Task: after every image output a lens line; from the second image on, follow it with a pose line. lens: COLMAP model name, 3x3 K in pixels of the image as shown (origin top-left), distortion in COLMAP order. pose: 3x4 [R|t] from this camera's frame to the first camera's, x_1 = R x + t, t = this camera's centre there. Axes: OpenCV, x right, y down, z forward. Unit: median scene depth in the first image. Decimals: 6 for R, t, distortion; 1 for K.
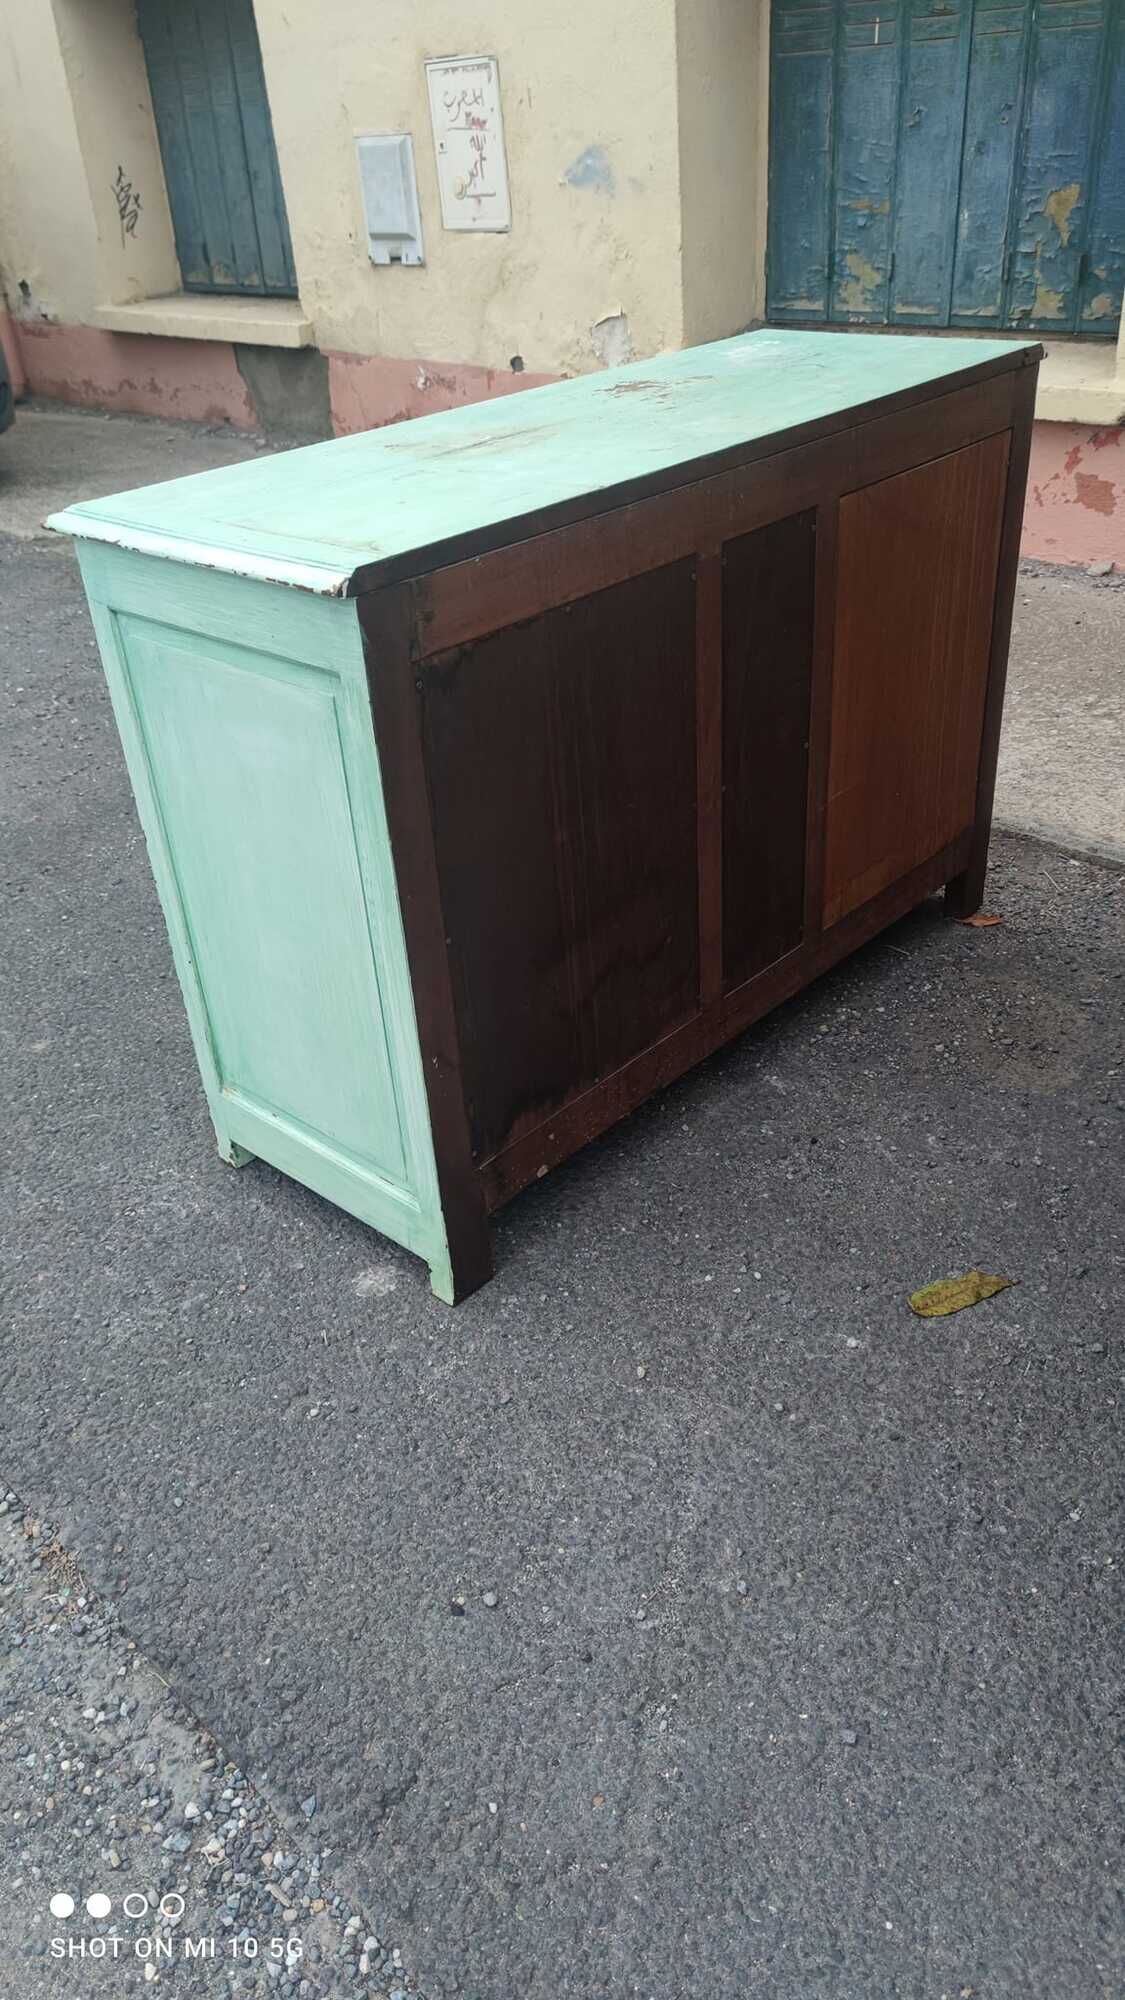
lens RADIAL K [[1477.4, 0, 562.5], [0, 1477.4, 1000.0], [0, 0, 1]] dist [0.062930, -0.077005]
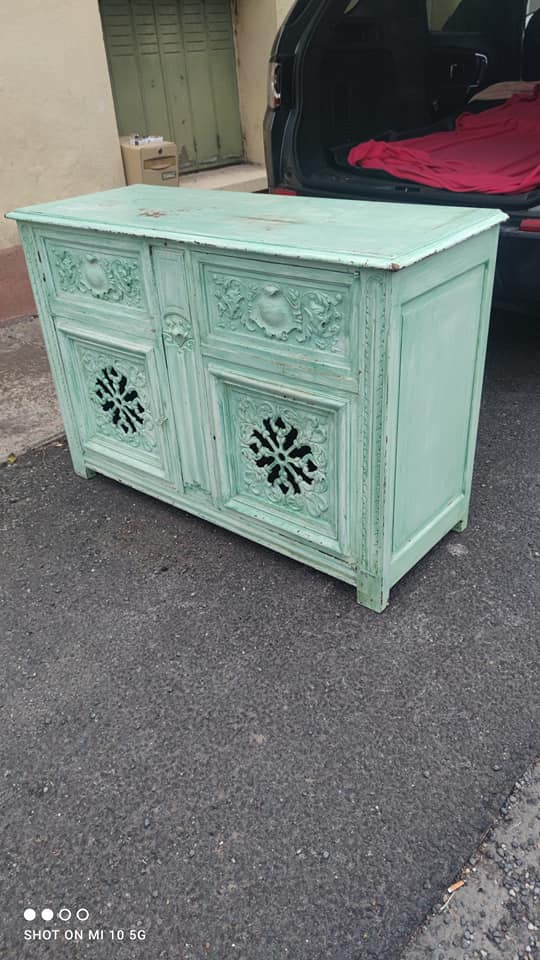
lens RADIAL K [[709.2, 0, 270.0], [0, 709.2, 480.0], [0, 0, 1]] dist [0.062930, -0.077005]
pose [[-0.047527, -0.450464, 0.891529, -1.139829], [0.575663, 0.717054, 0.392995, -0.529781], [-0.816304, 0.531898, 0.225236, 1.016210]]
